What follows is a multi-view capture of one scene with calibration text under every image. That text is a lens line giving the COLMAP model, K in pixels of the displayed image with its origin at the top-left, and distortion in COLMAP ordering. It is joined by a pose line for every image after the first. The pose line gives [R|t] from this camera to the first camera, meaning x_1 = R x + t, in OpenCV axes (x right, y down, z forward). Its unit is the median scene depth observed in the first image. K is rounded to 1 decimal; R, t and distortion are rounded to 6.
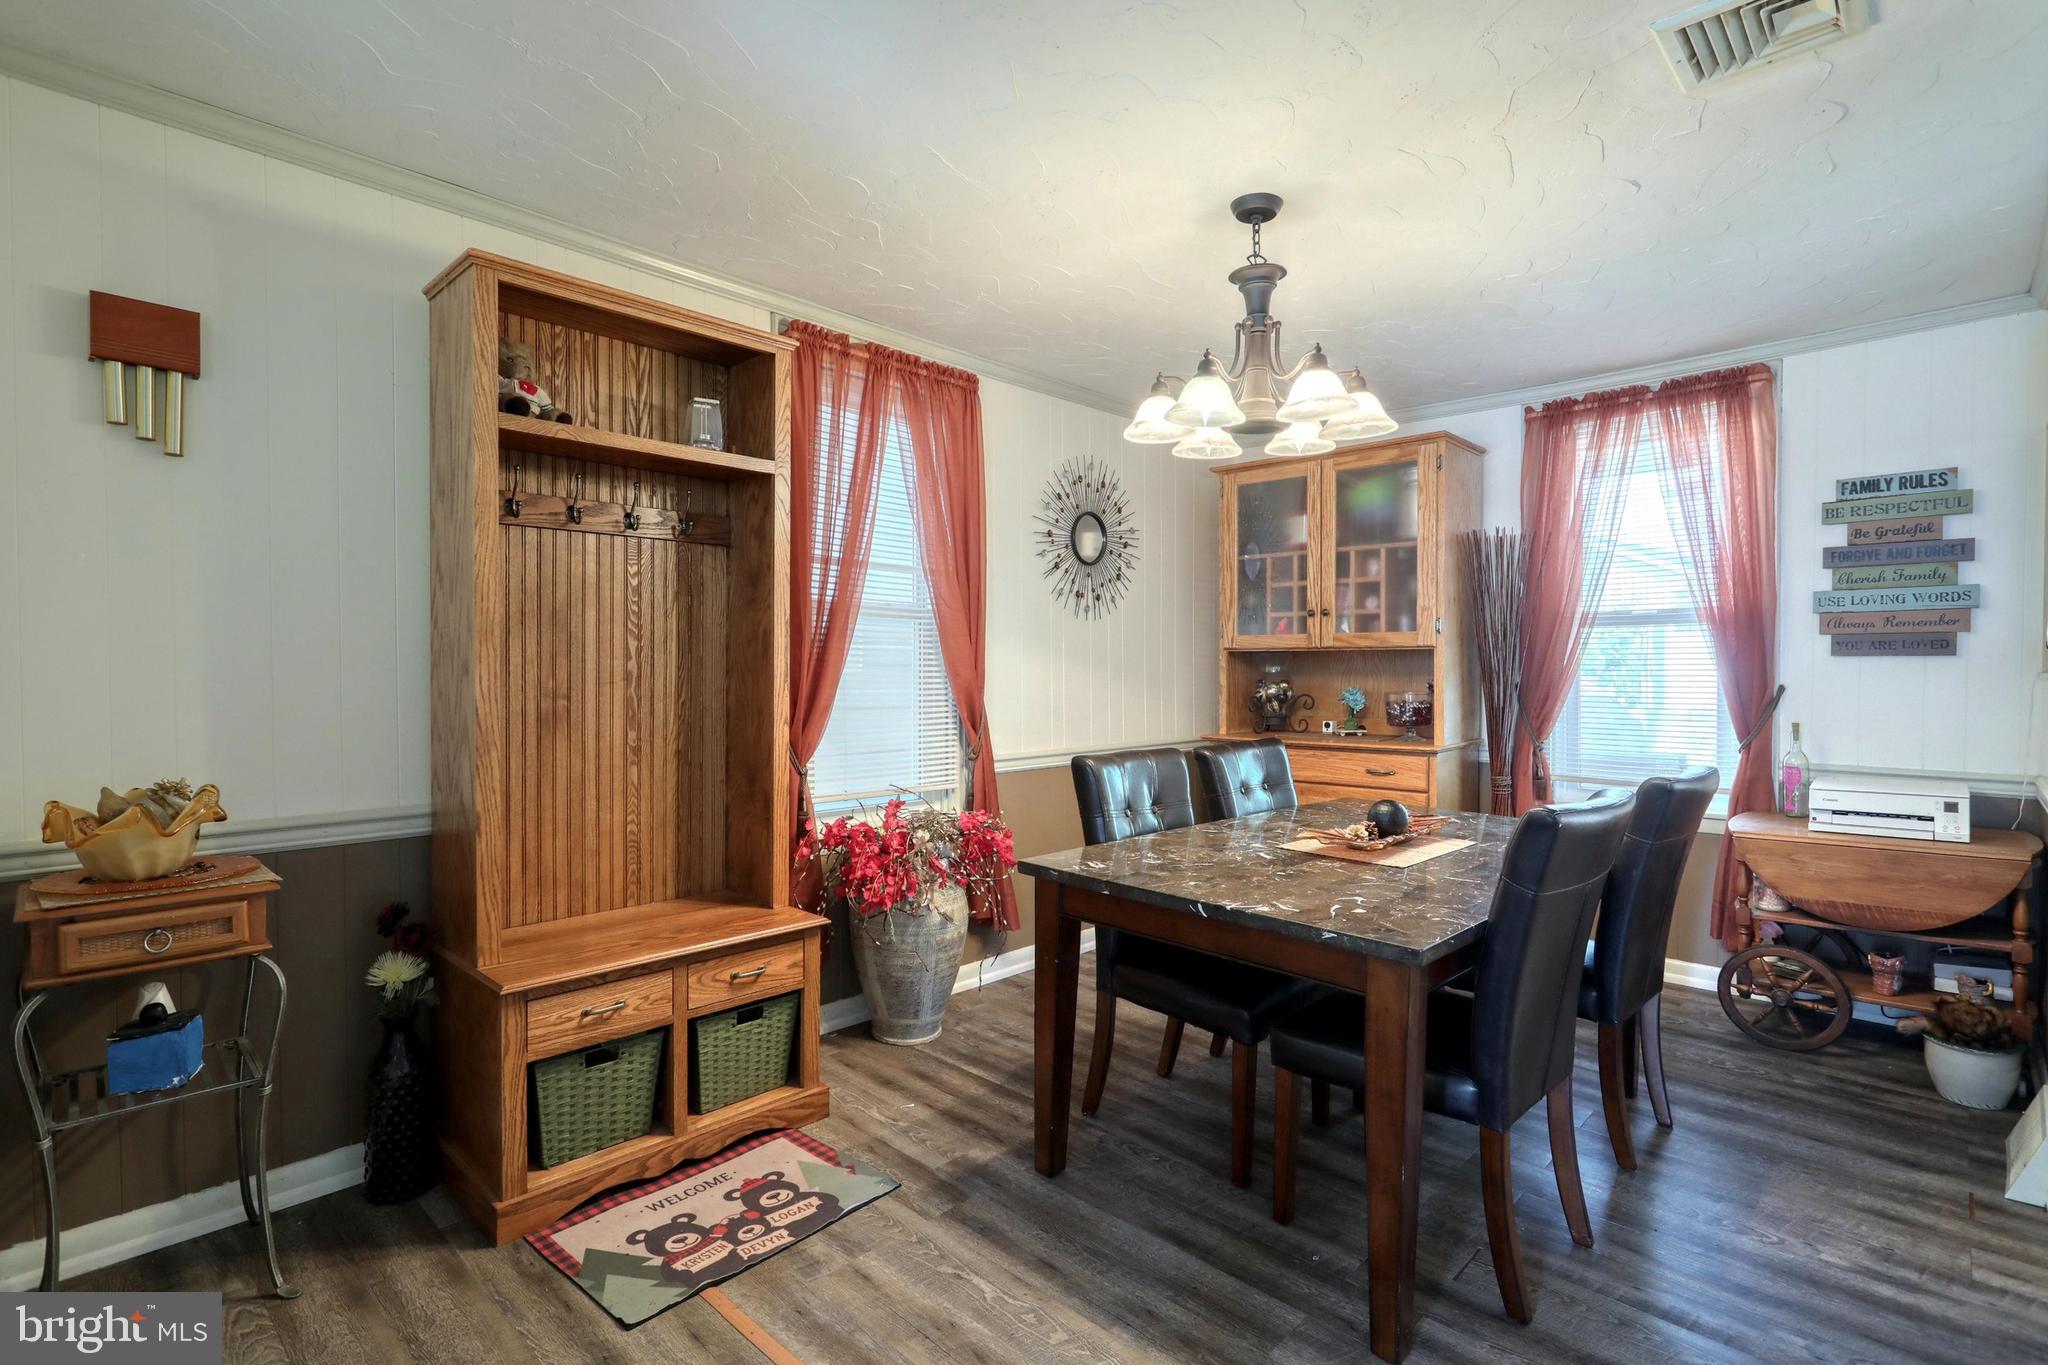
lens RADIAL K [[987.9, 0, 1026.8], [0, 987.9, 676.9], [0, 0, 1]] dist [-0.003104, 0.002451]
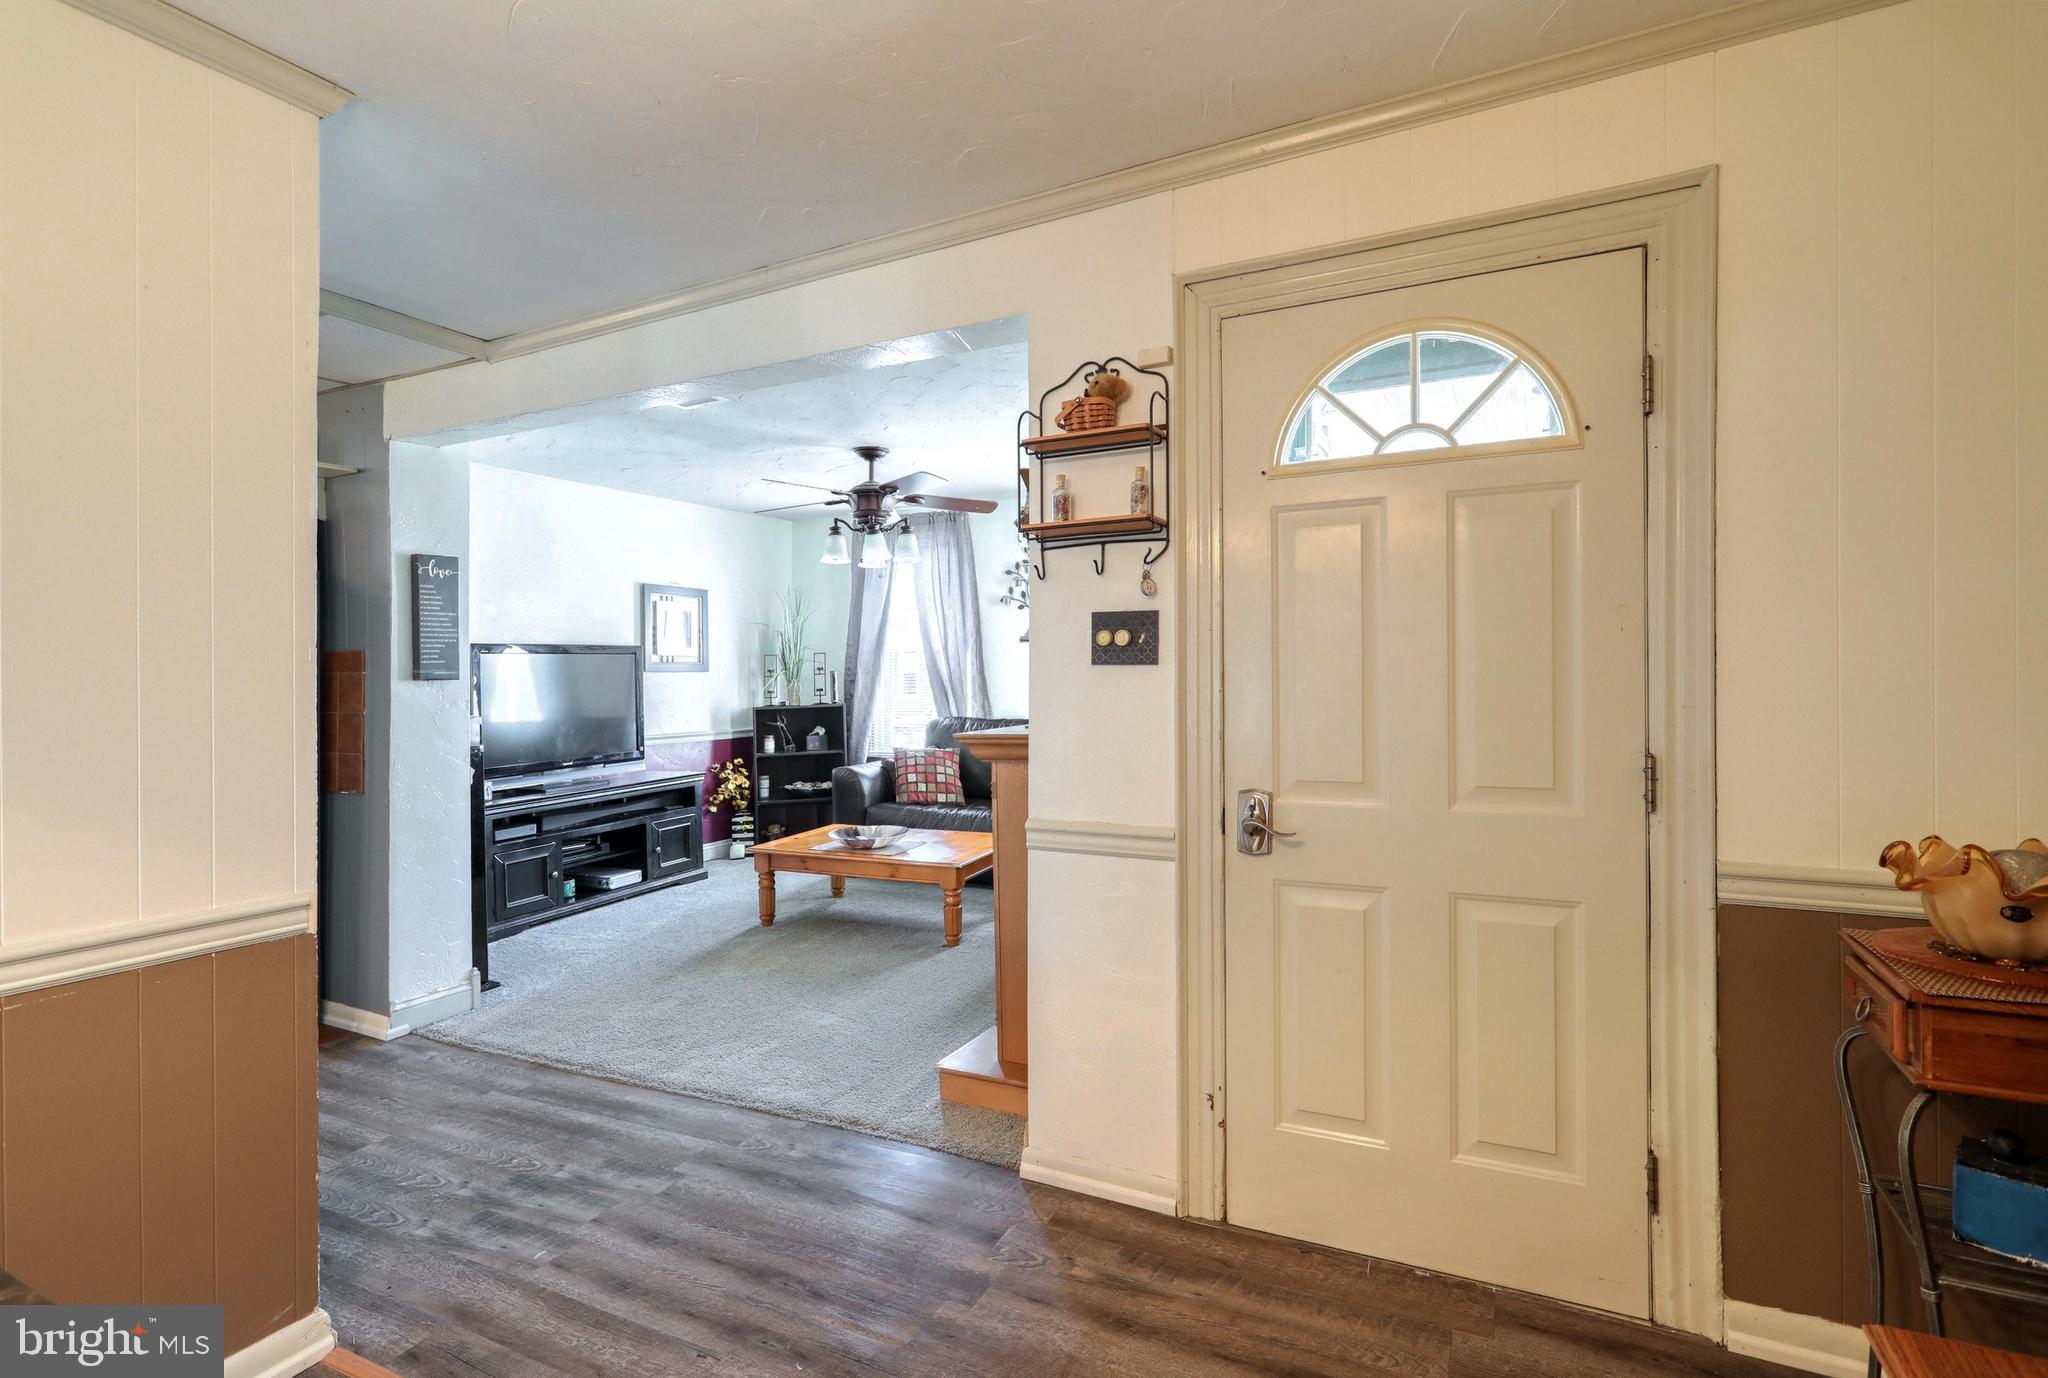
lens RADIAL K [[987.9, 0, 1017.3], [0, 987.9, 680.5], [0, 0, 1]] dist [-0.003104, 0.002451]
pose [[-0.961771, 0.002699, -0.273842, -0.011431], [-0.002783, 0.999803, 0.019629, -0.020261], [0.273842, 0.019641, -0.961574, 1.425580]]
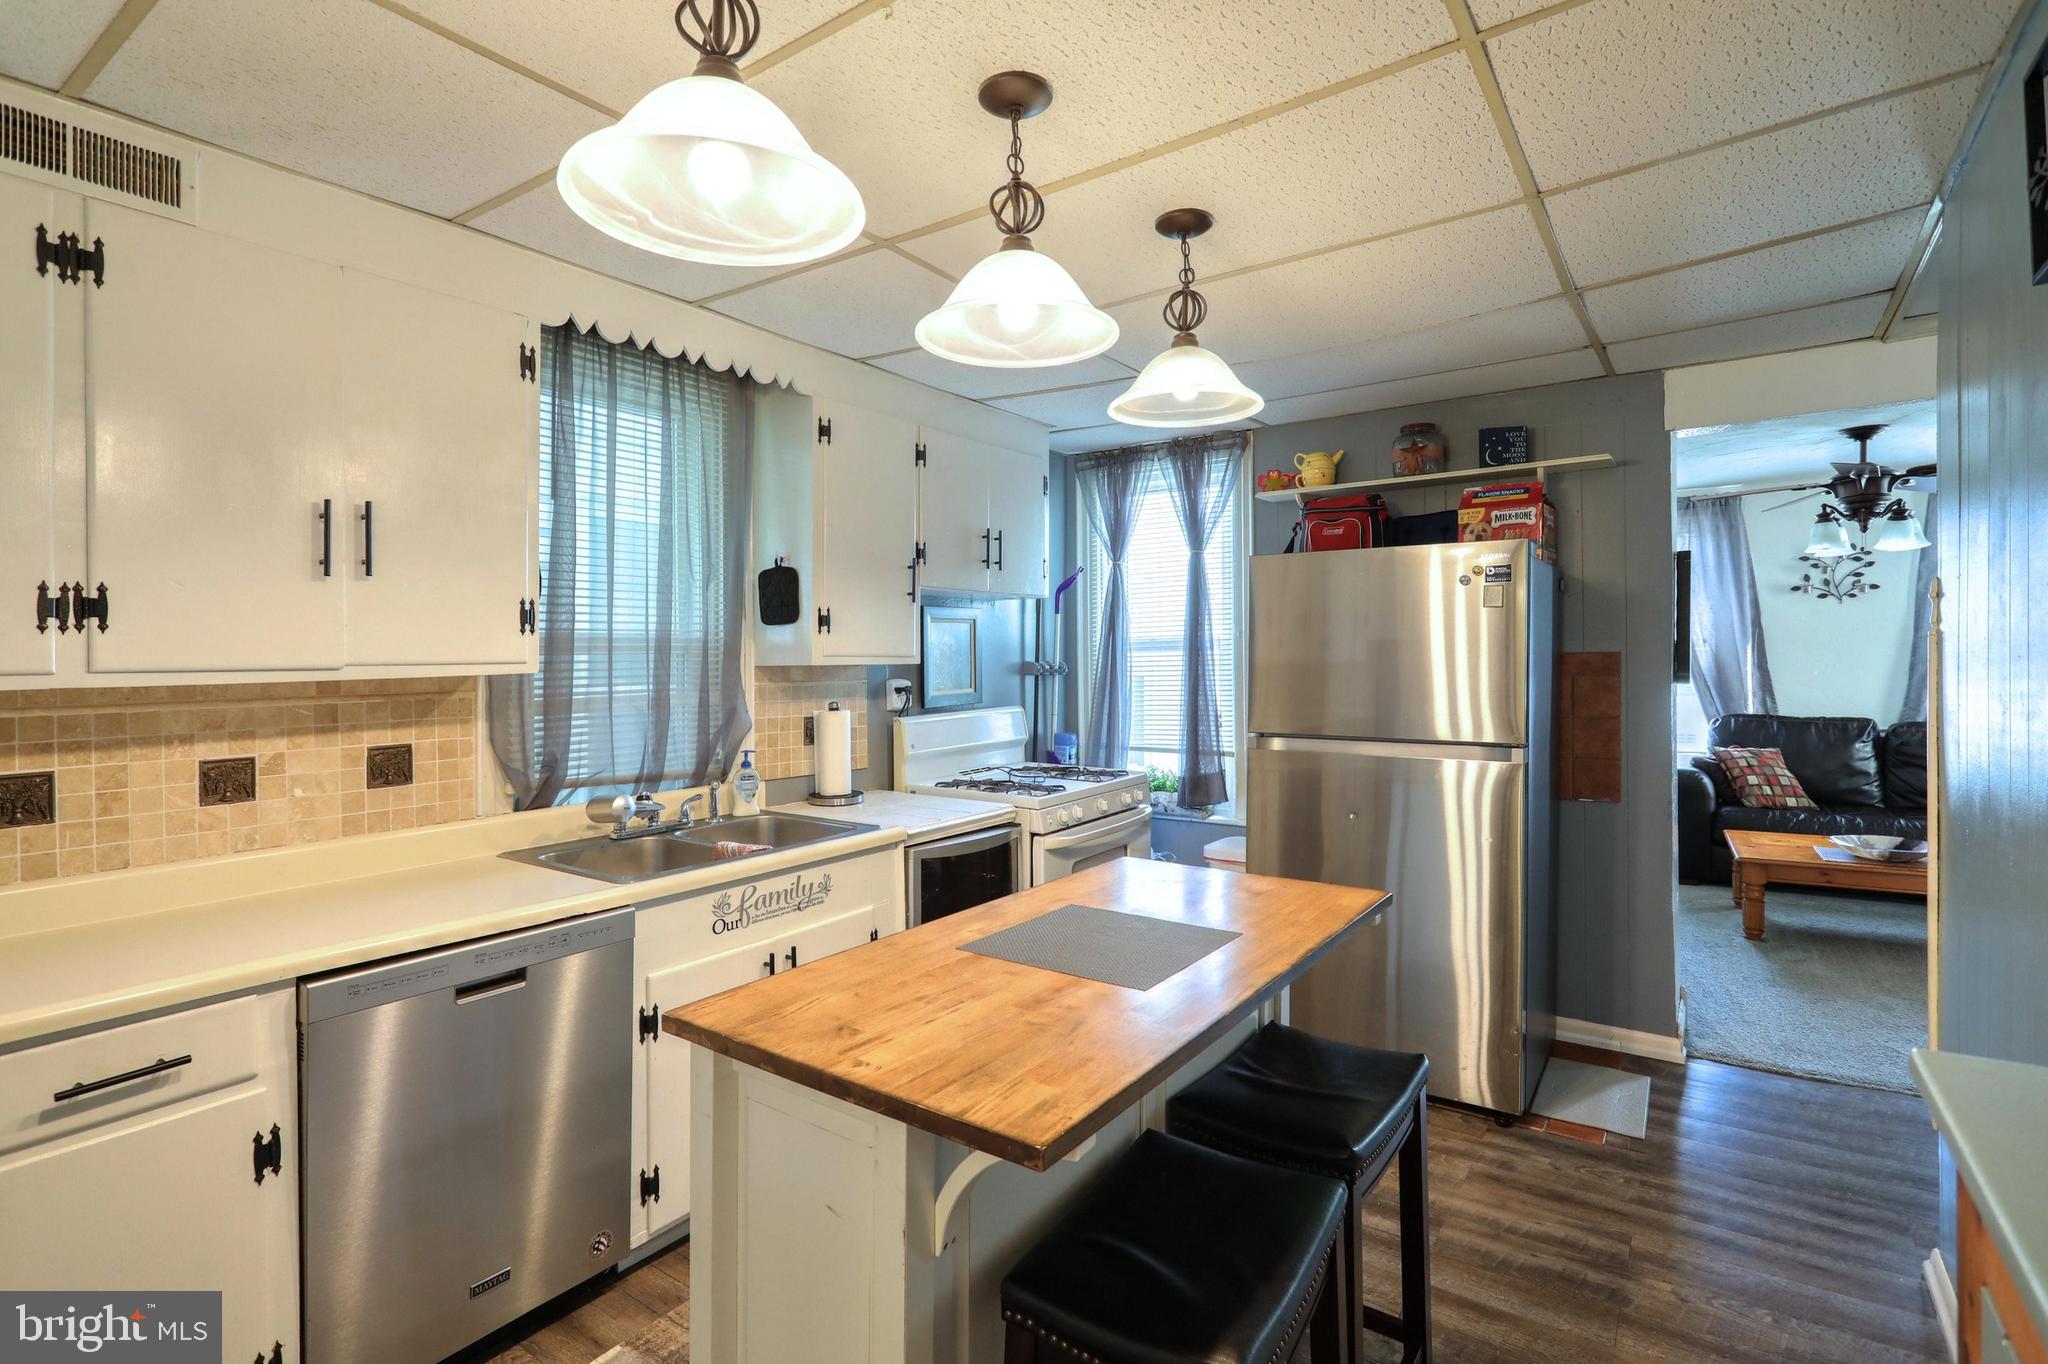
lens RADIAL K [[987.9, 0, 1011.2], [0, 987.9, 683.8], [0, 0, 1]] dist [-0.003104, 0.002451]
pose [[-0.989184, 0.013195, -0.146087, 2.021421], [0.007764, 0.999260, 0.037684, -0.062695], [0.146477, 0.036142, -0.988554, 0.903906]]
